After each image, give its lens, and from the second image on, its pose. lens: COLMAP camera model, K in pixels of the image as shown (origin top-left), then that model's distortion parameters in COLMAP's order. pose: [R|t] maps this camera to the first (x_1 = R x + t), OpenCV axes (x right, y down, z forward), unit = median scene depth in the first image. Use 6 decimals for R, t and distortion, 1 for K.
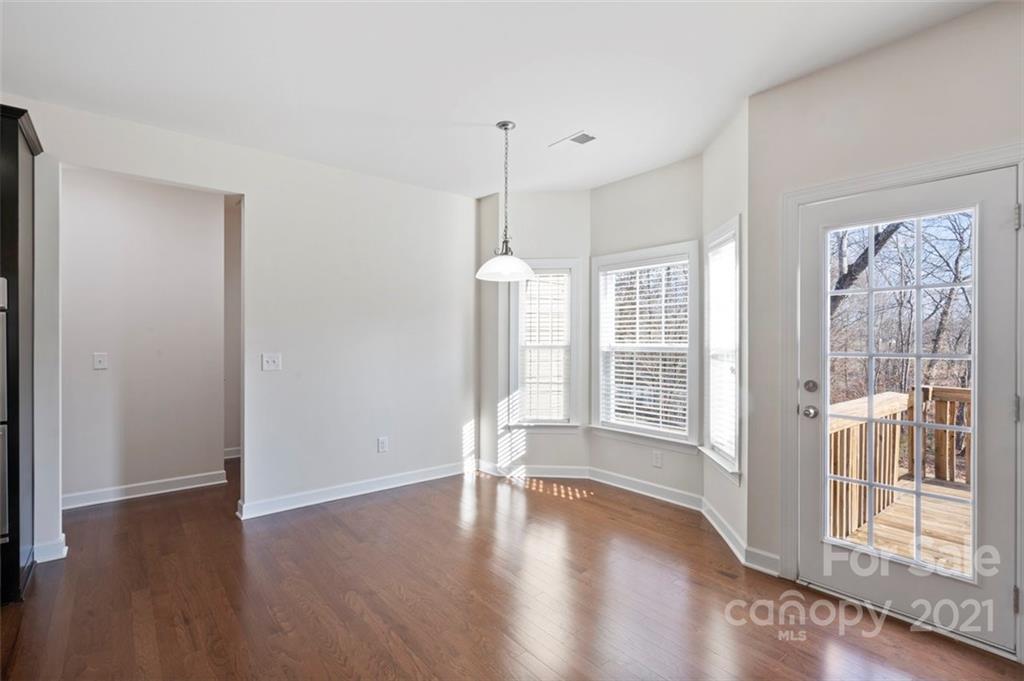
lens RADIAL K [[477.9, 0, 509.6], [0, 477.9, 342.4], [0, 0, 1]] dist [-0.003287, 0.002914]
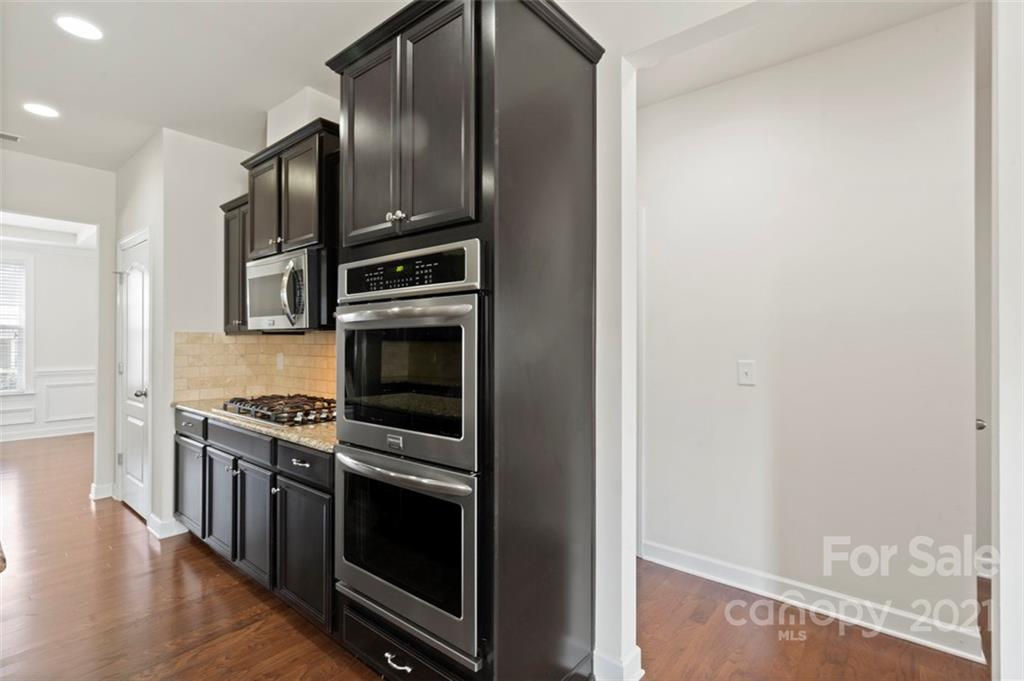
lens RADIAL K [[477.9, 0, 502.4], [0, 477.9, 338.6], [0, 0, 1]] dist [-0.003287, 0.002914]
pose [[0.193811, -0.007539, -0.981010, -0.295285], [-0.005371, 0.999947, -0.008746, -0.001363], [0.981024, 0.006964, 0.193760, 0.596761]]
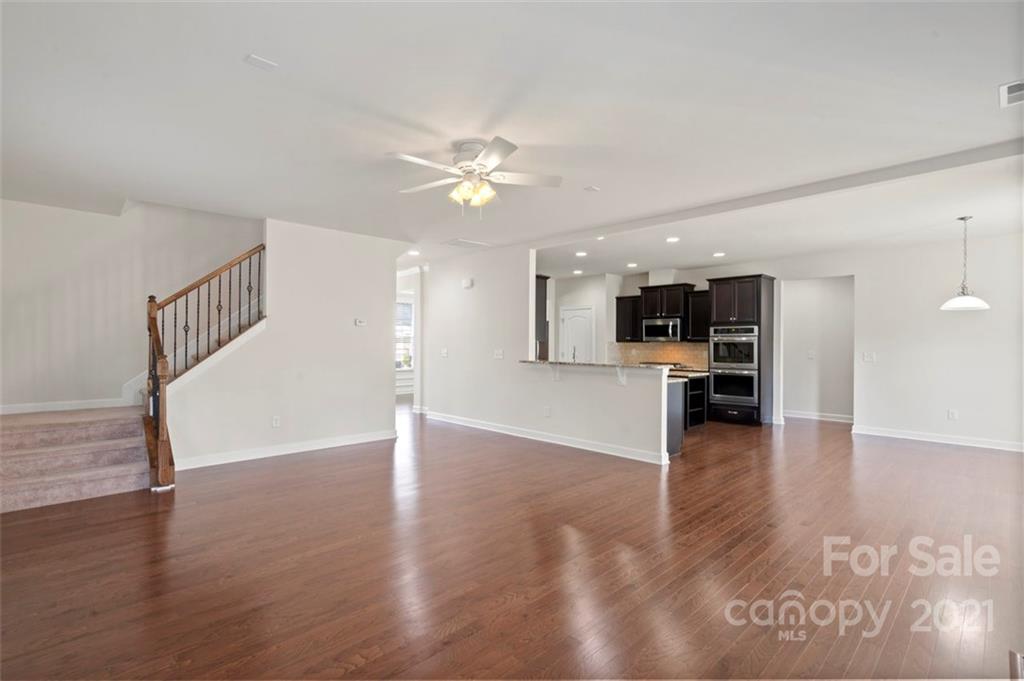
lens RADIAL K [[477.9, 0, 502.6], [0, 477.9, 339.7], [0, 0, 1]] dist [-0.003287, 0.002914]
pose [[0.088677, -0.009726, -0.996013, 1.356440], [-0.011358, 0.999877, -0.010775, 0.008495], [0.995996, 0.012268, 0.088556, -0.686721]]
